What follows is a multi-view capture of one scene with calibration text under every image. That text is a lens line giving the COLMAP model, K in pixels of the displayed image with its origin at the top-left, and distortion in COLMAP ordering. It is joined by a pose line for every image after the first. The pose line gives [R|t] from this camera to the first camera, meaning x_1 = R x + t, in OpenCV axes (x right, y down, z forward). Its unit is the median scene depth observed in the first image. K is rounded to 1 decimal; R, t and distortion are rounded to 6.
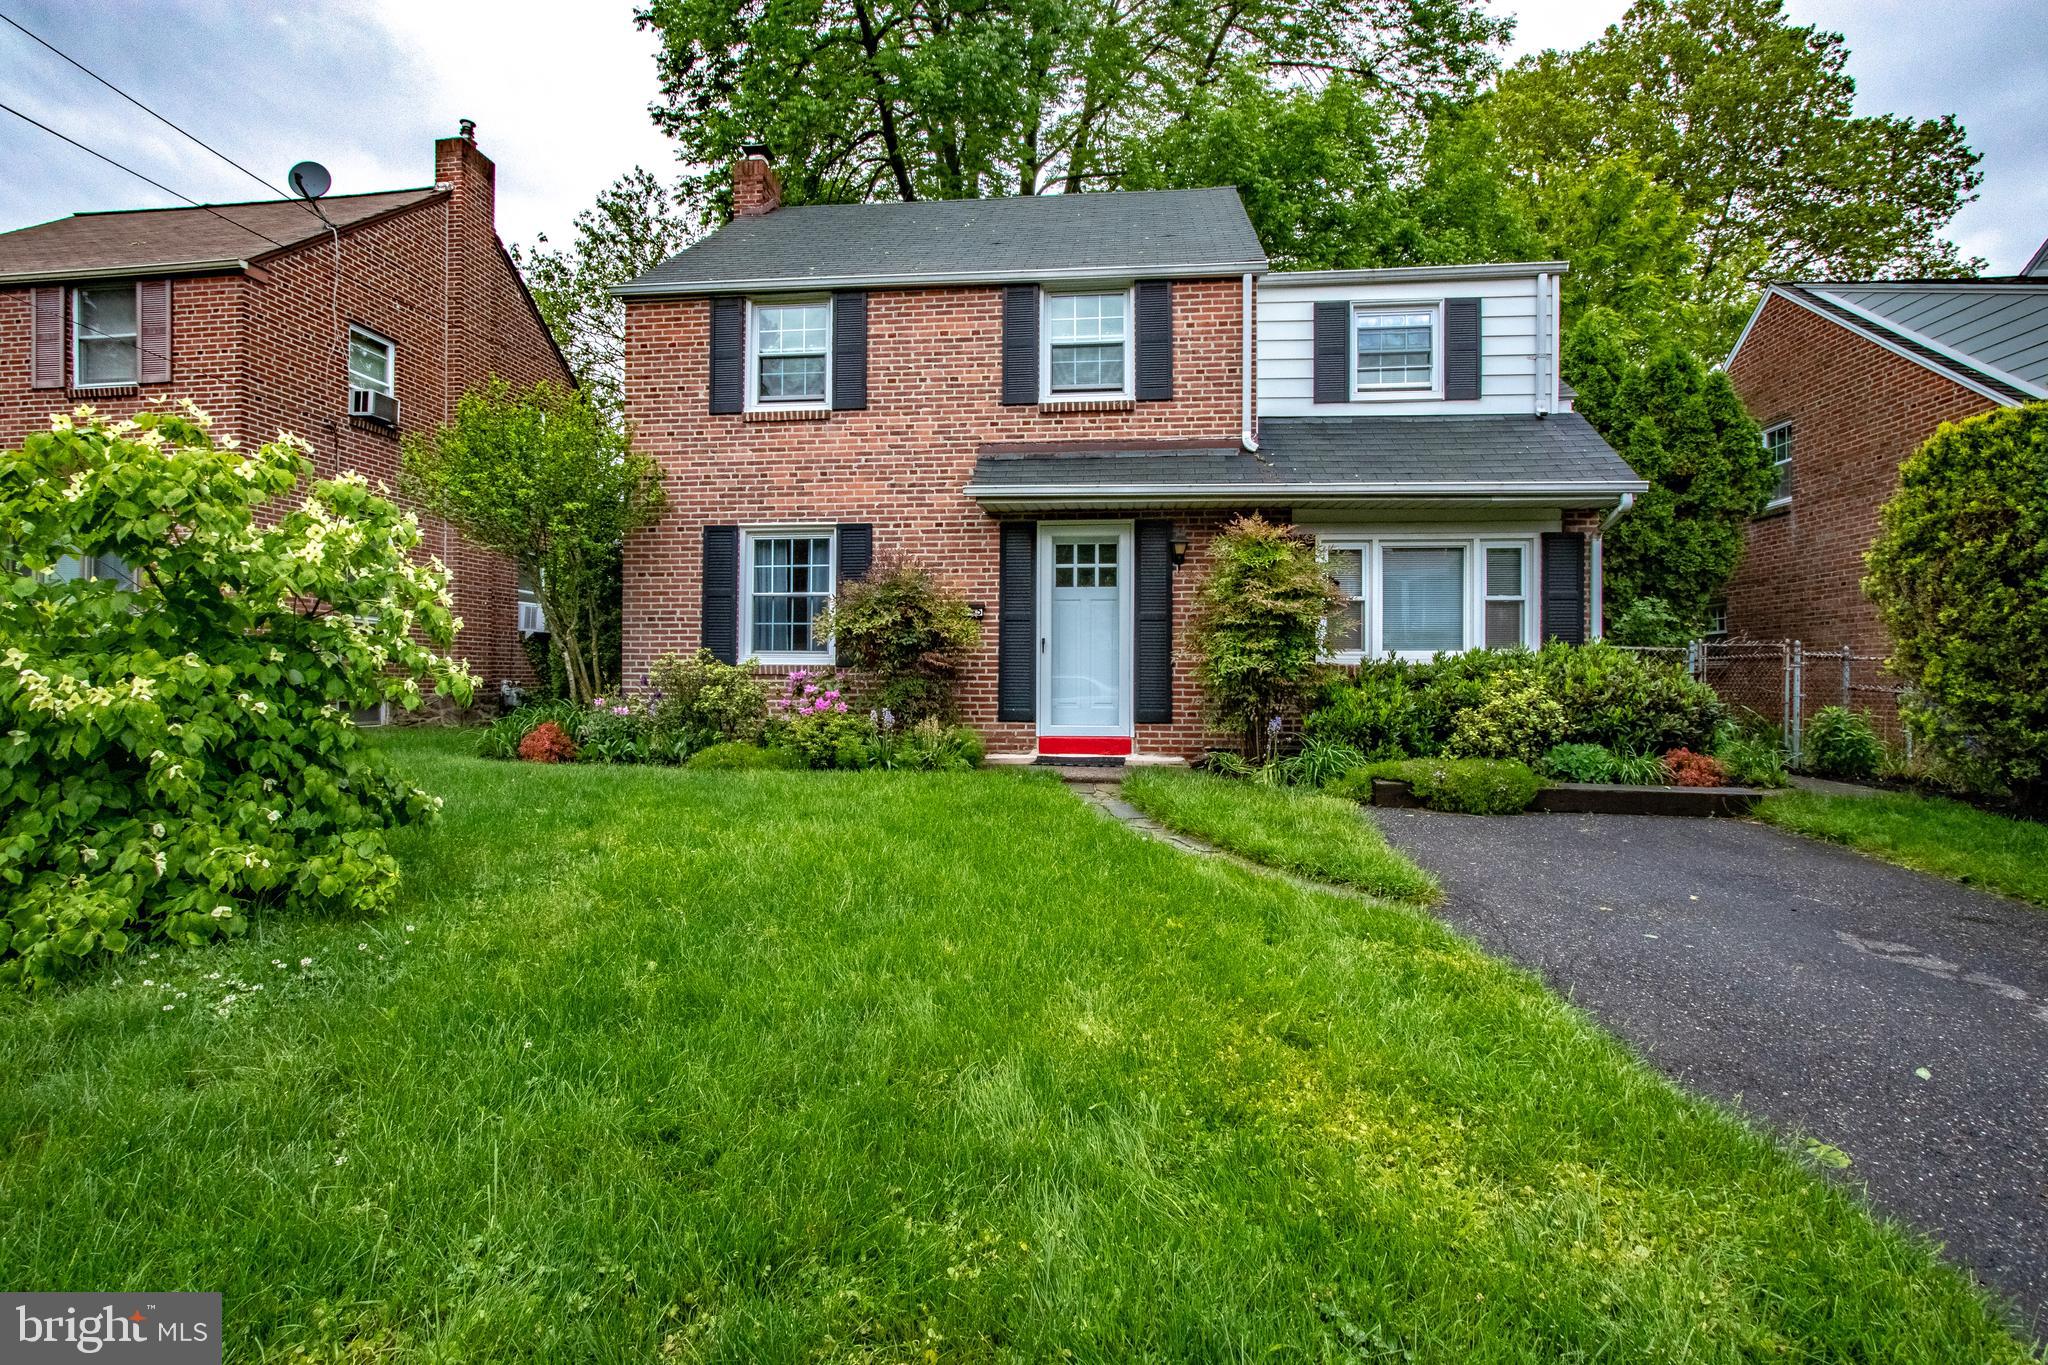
lens RADIAL K [[952.7, 0, 1028.0], [0, 952.7, 661.2], [0, 0, 1]] dist [-0.003035, -0.002072]
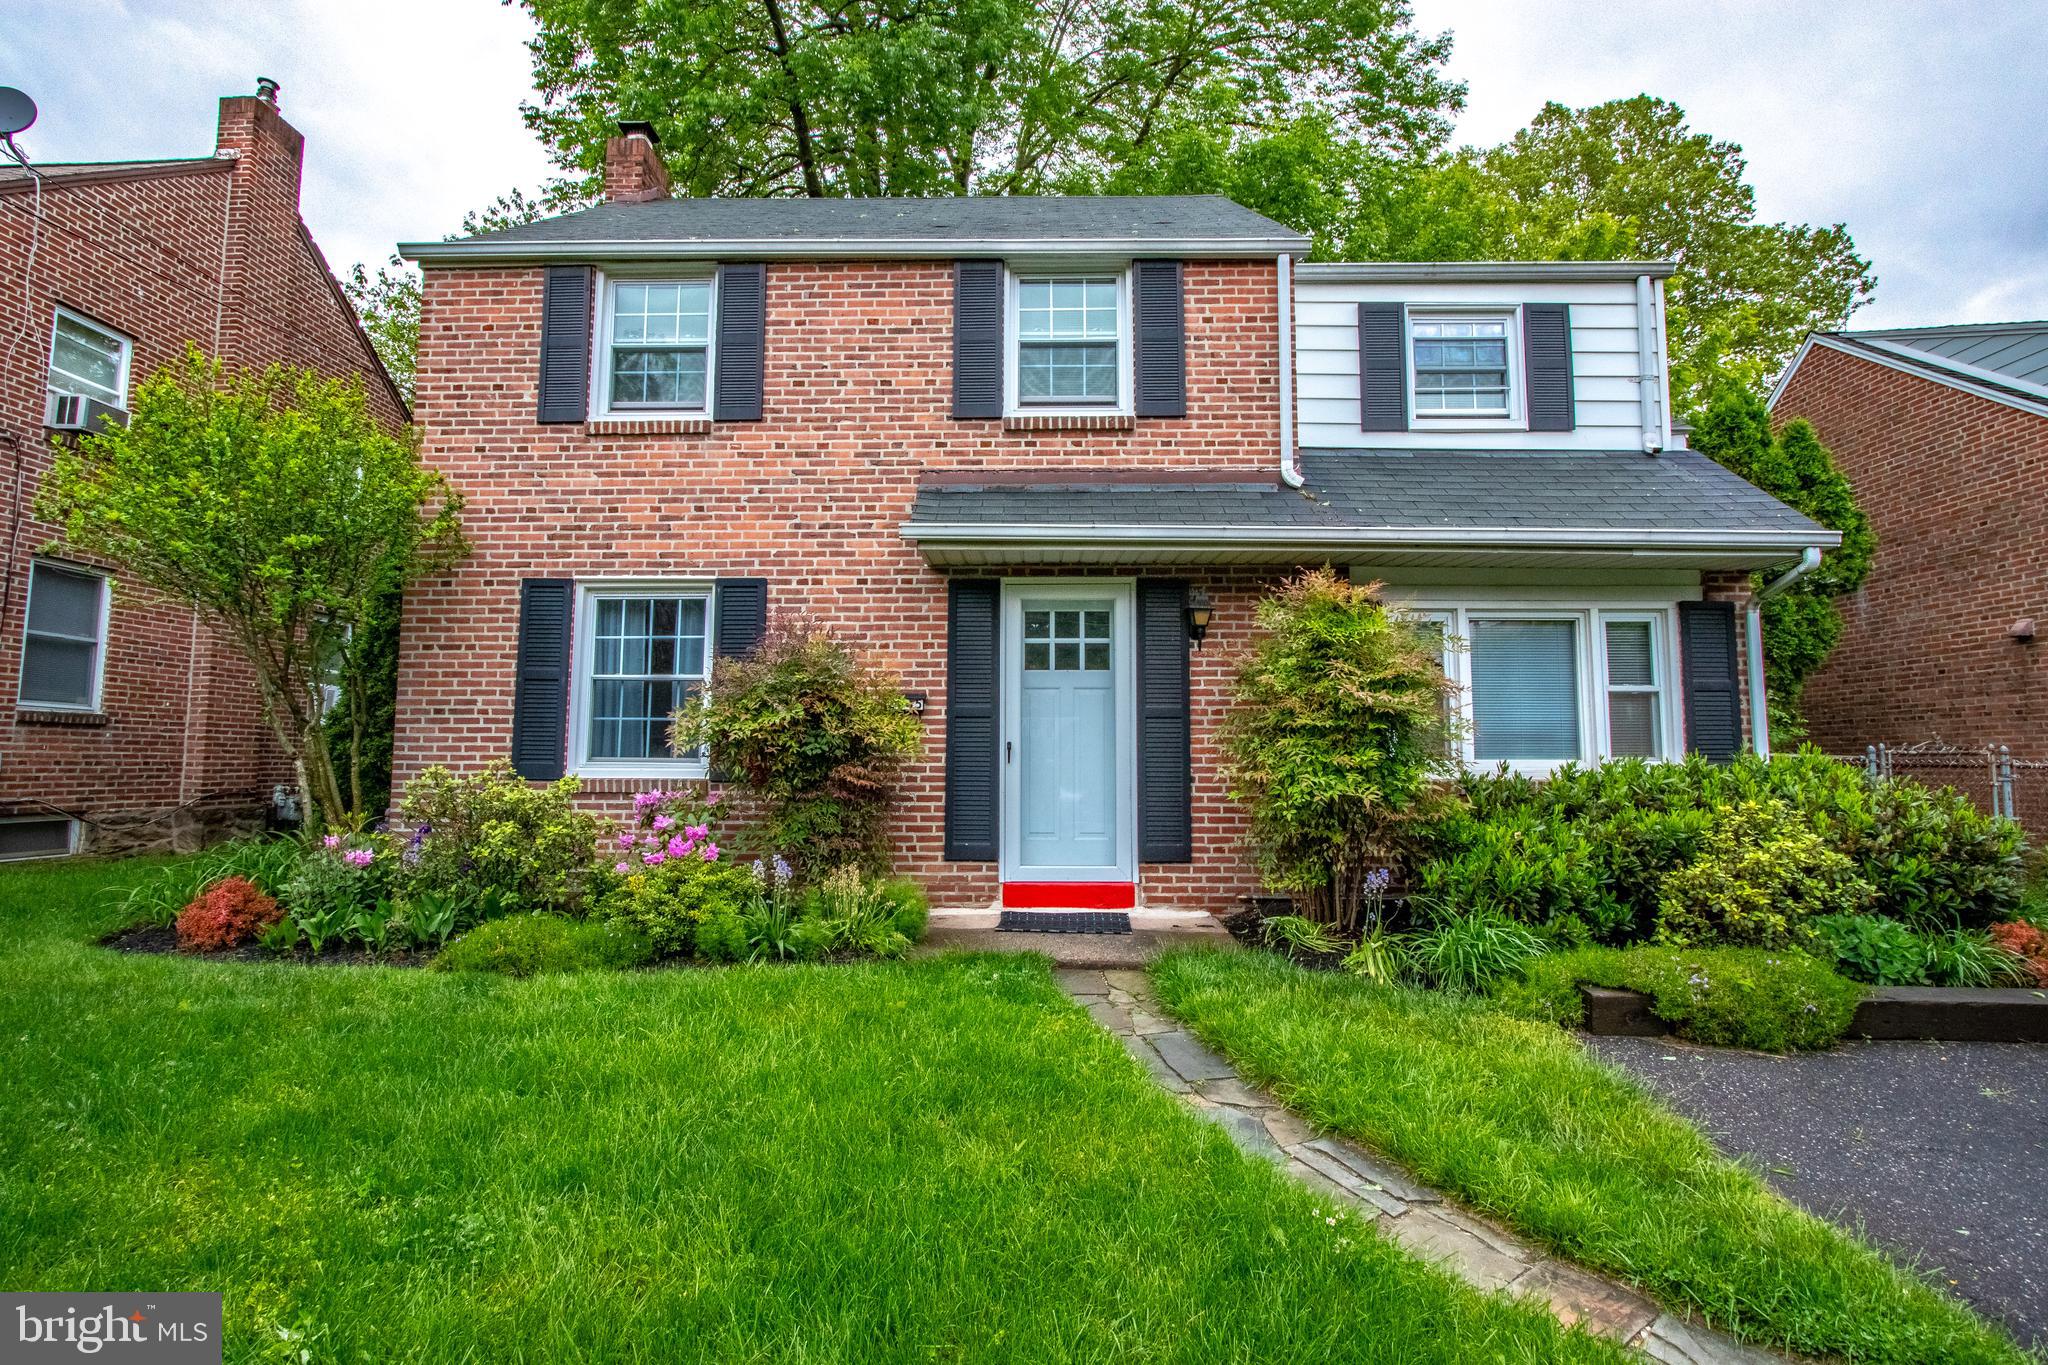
lens RADIAL K [[952.7, 0, 1021.1], [0, 952.7, 672.4], [0, 0, 1]] dist [-0.003035, -0.002072]
pose [[0.996503, 0.006986, 0.083264, -0.033854], [-0.000737, 0.997195, -0.074846, -0.021958], [-0.083553, 0.074523, 0.993713, 0.285638]]
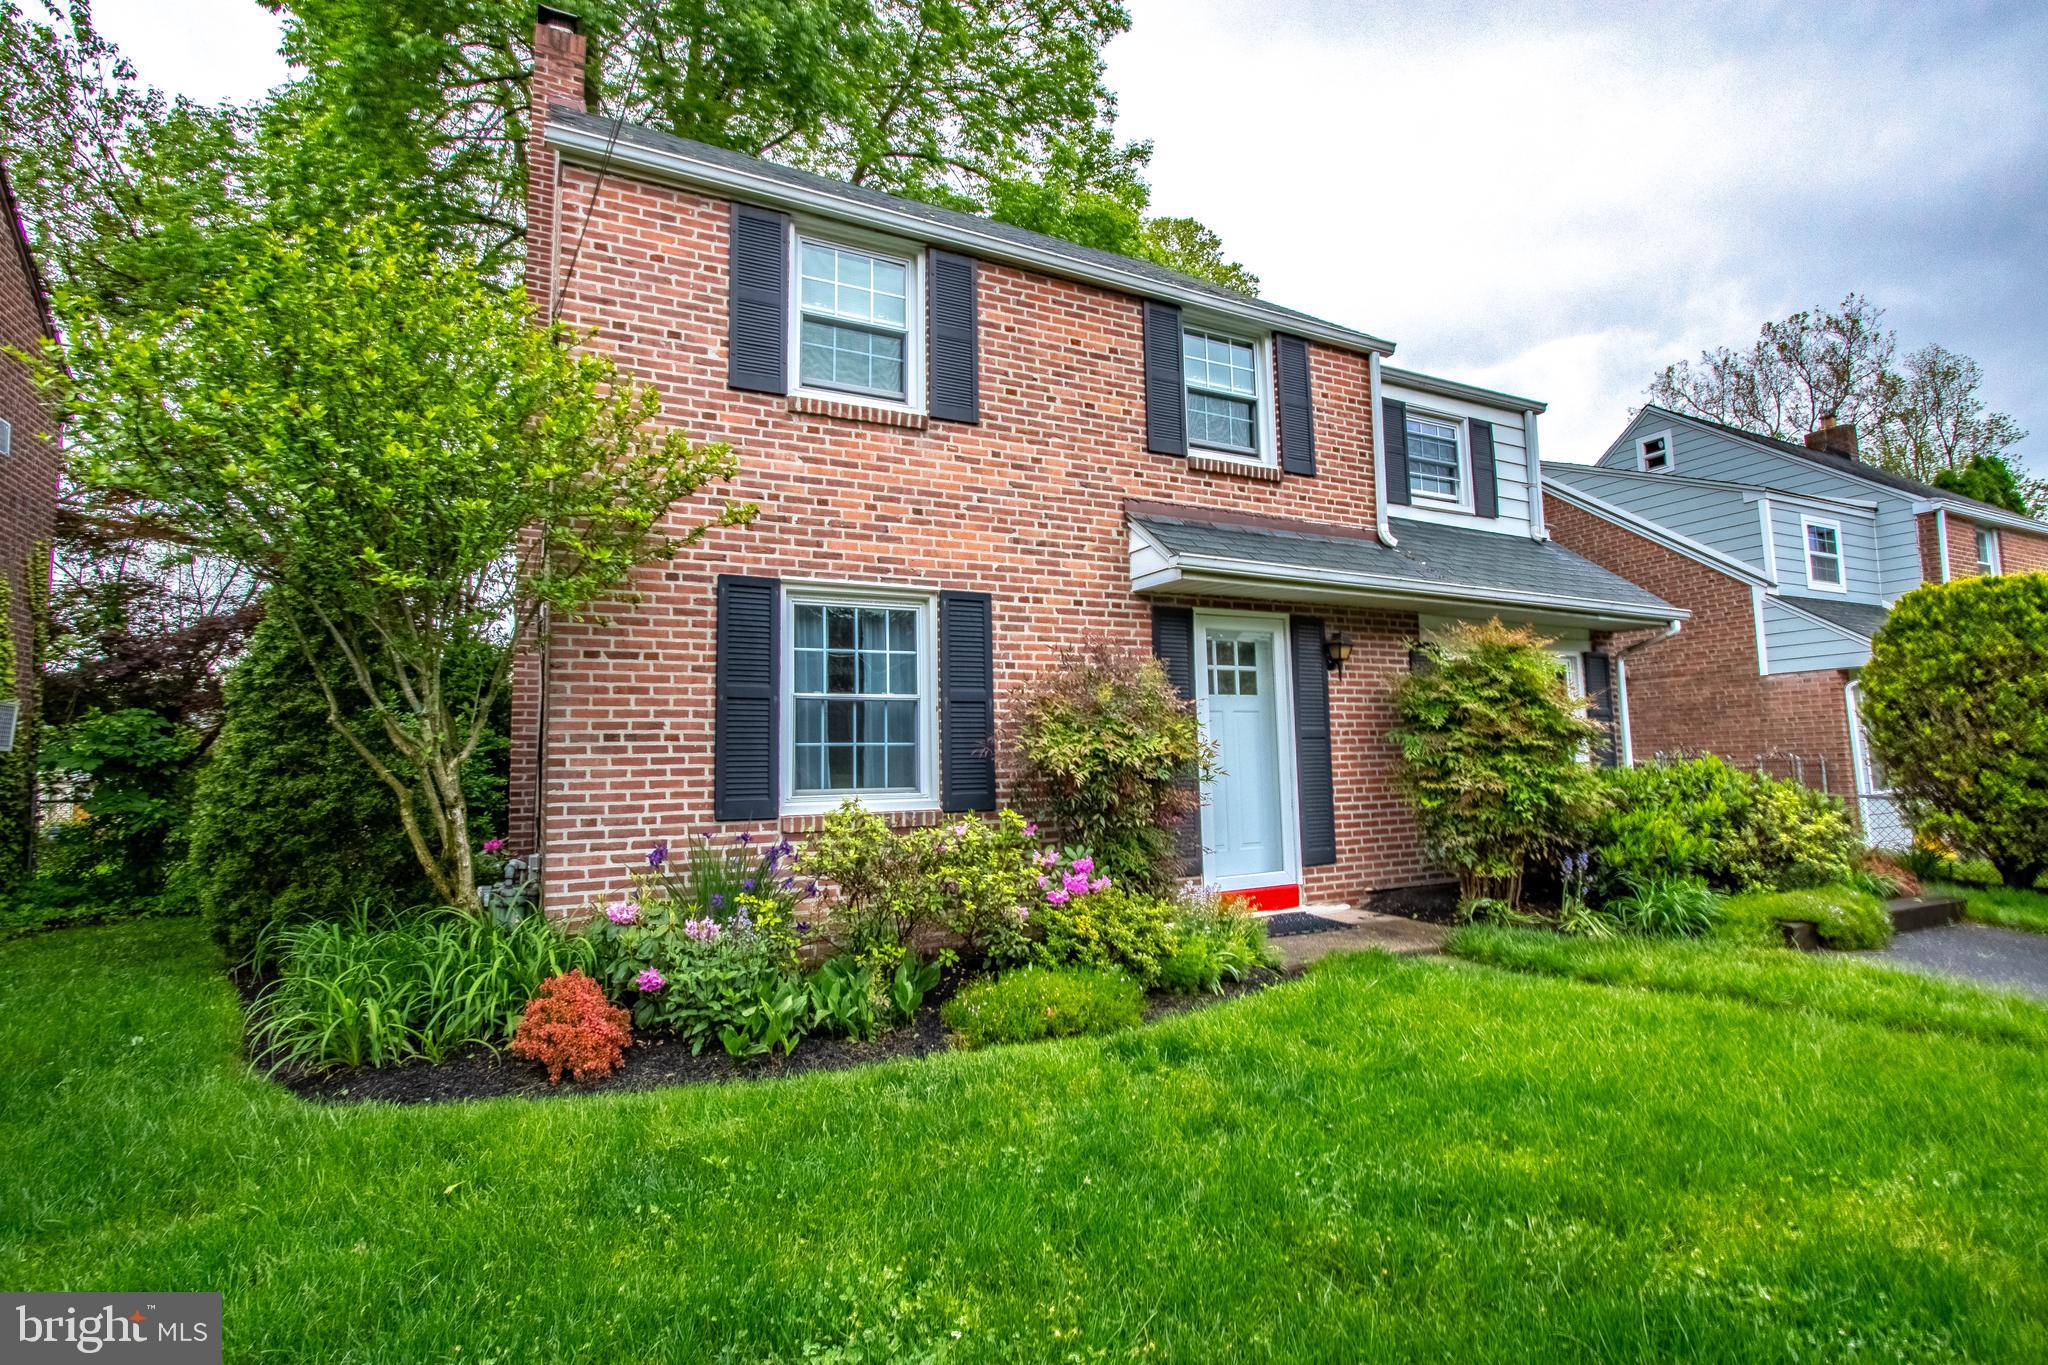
lens RADIAL K [[952.7, 0, 1023.7], [0, 952.7, 670.7], [0, 0, 1]] dist [-0.003035, -0.002072]
pose [[0.837647, 0.032275, 0.545257, -0.508351], [0.015576, 0.996435, -0.082909, -0.034858], [-0.545989, 0.077941, 0.834159, 0.434375]]
